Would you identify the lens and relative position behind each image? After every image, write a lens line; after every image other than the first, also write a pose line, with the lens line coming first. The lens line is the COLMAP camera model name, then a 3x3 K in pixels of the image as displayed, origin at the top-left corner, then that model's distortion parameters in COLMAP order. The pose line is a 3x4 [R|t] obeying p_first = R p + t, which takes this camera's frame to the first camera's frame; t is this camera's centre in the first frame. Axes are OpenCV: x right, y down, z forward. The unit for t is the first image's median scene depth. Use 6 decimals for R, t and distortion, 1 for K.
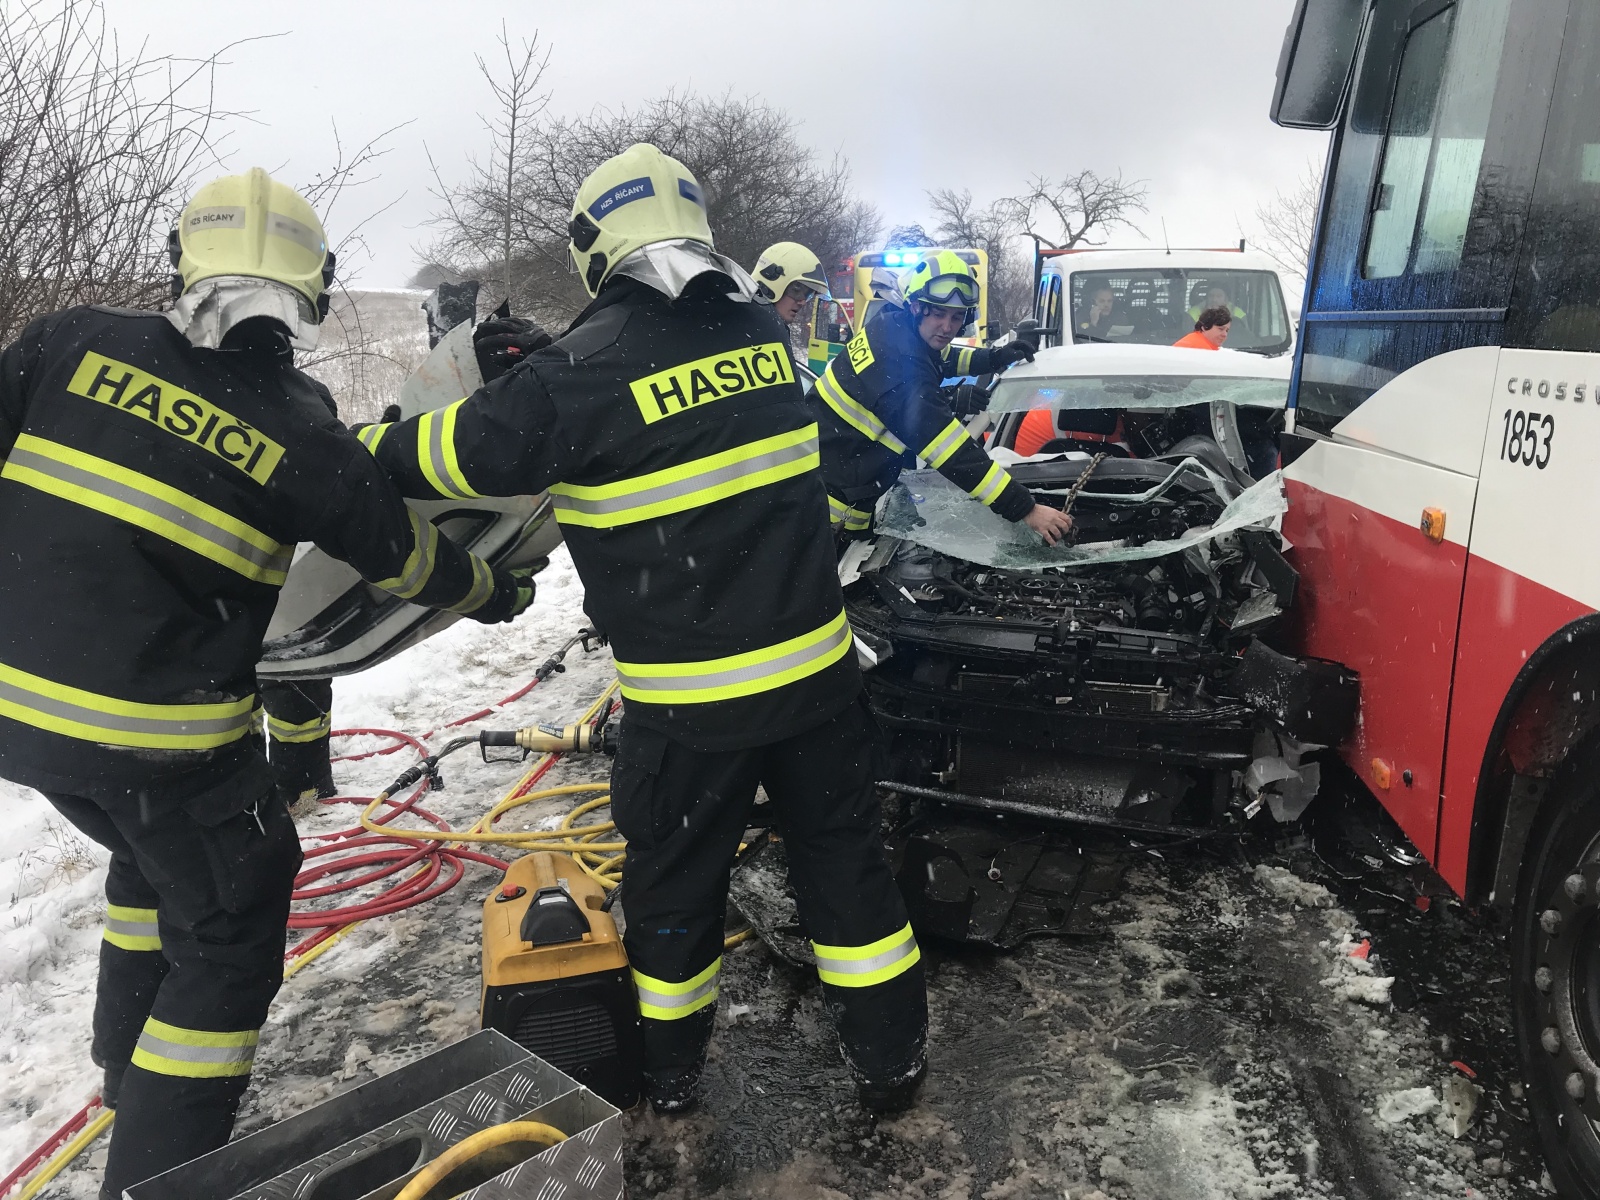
lens RADIAL K [[1308.5, 0, 793.3], [0, 1308.5, 593.9], [0, 0, 1]] dist [0.022704, 0.002886]
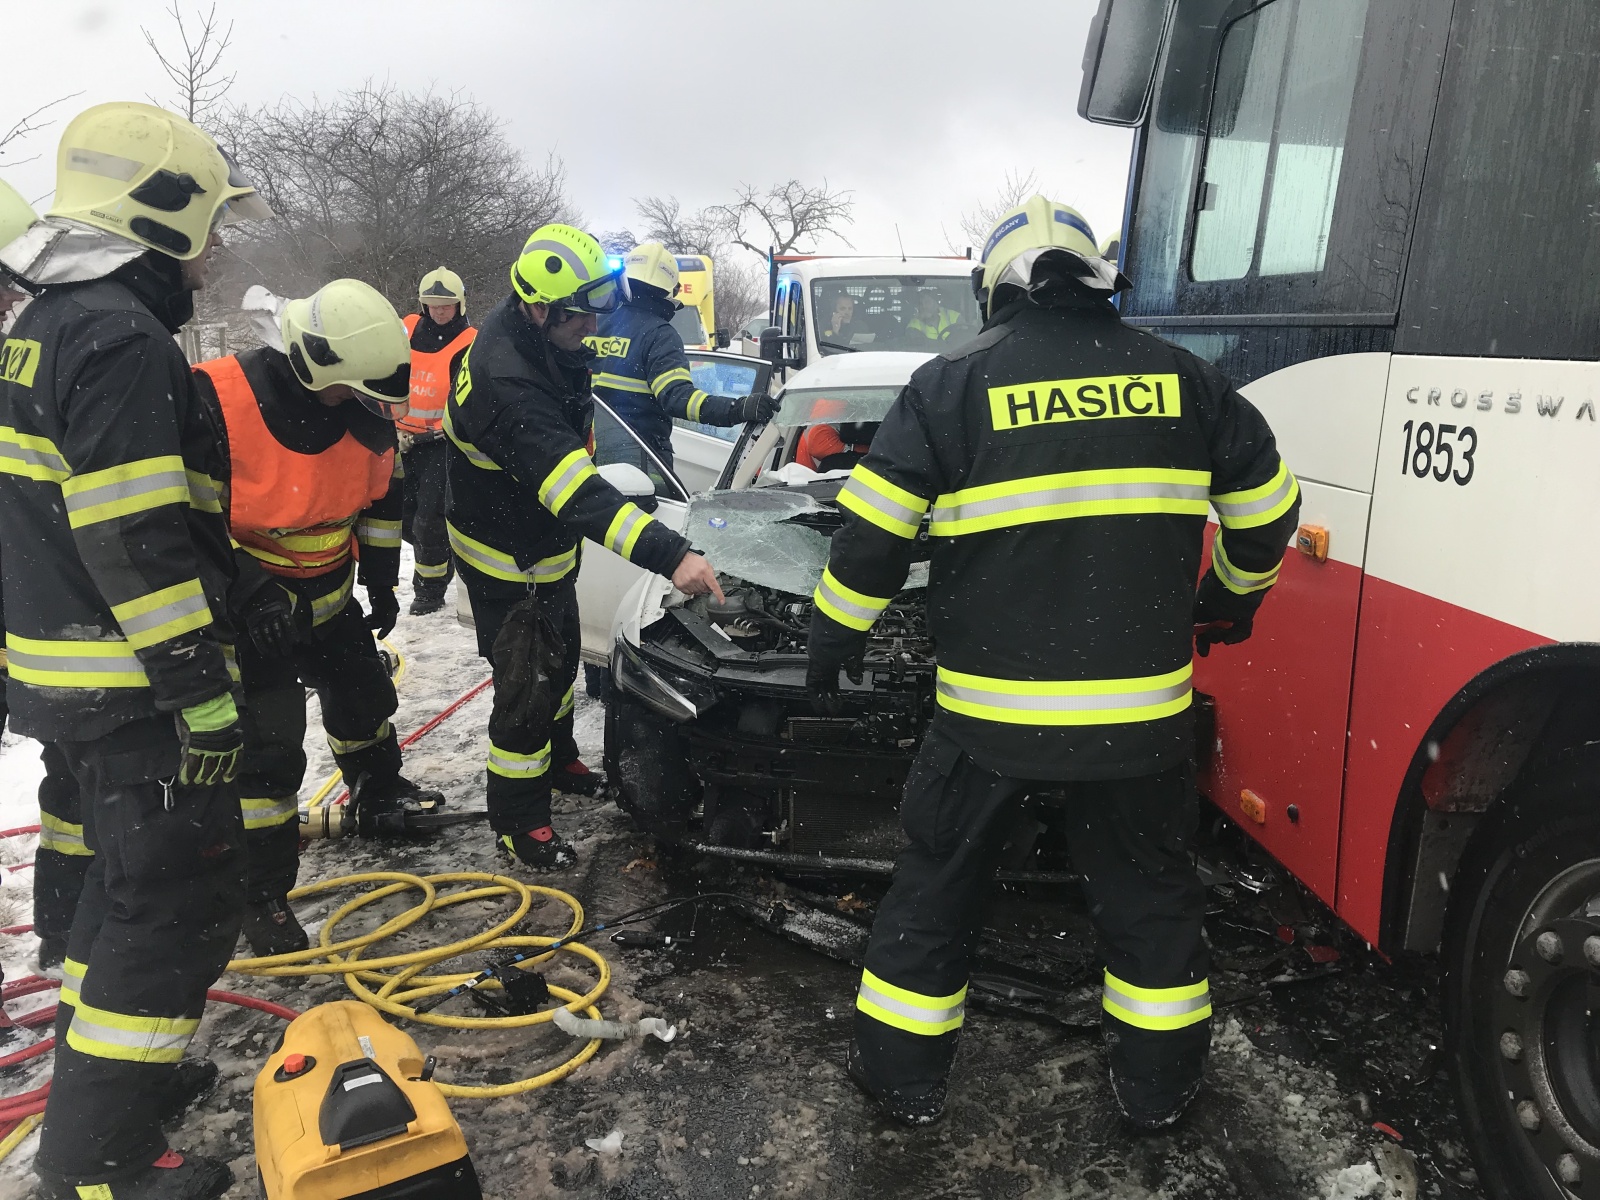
lens RADIAL K [[1308.5, 0, 793.3], [0, 1308.5, 593.9], [0, 0, 1]] dist [0.022704, 0.002886]
pose [[0.976563, -0.043169, 0.210860, -0.056932], [0.044309, 0.999018, -0.000682, -0.025070], [-0.210623, 0.010009, 0.977516, 0.127971]]
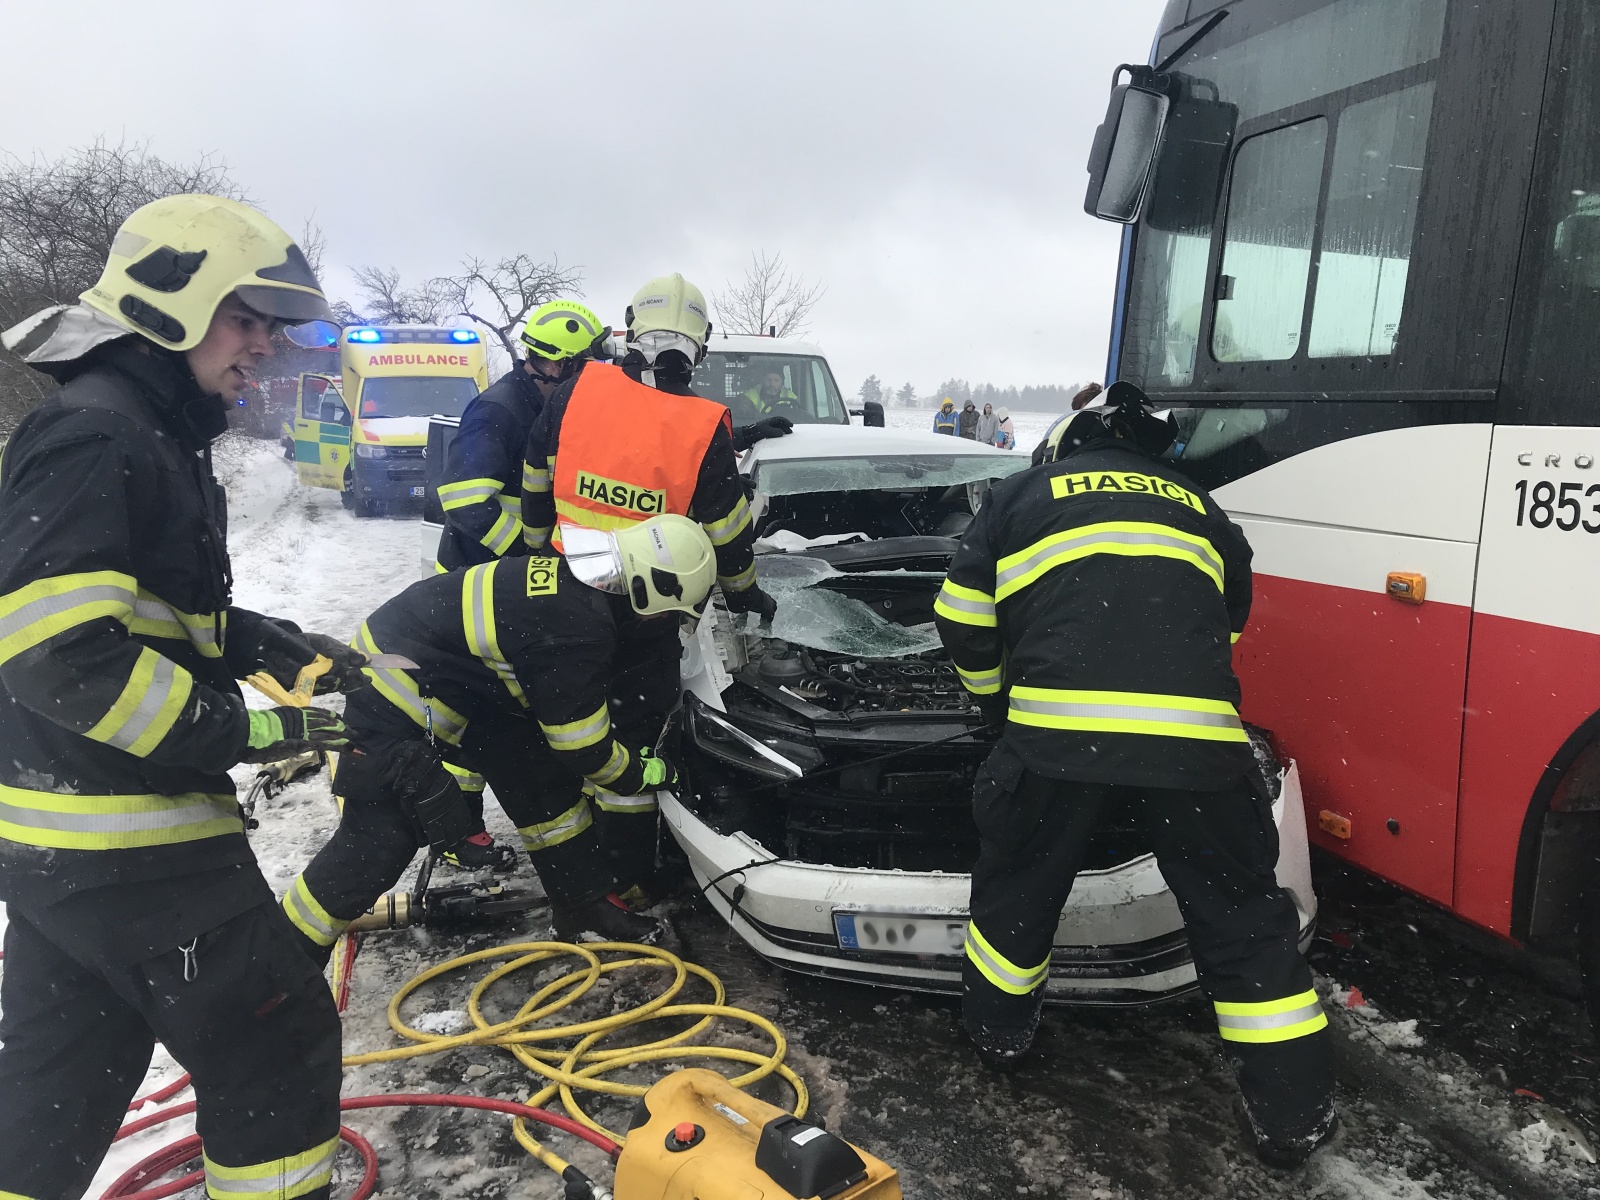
lens RADIAL K [[1308.5, 0, 793.3], [0, 1308.5, 593.9], [0, 0, 1]] dist [0.022704, 0.002886]
pose [[0.906091, -0.058733, 0.418986, -0.327296], [0.083556, 0.995654, -0.041128, -0.035309], [-0.414749, 0.072275, 0.907061, 0.180541]]
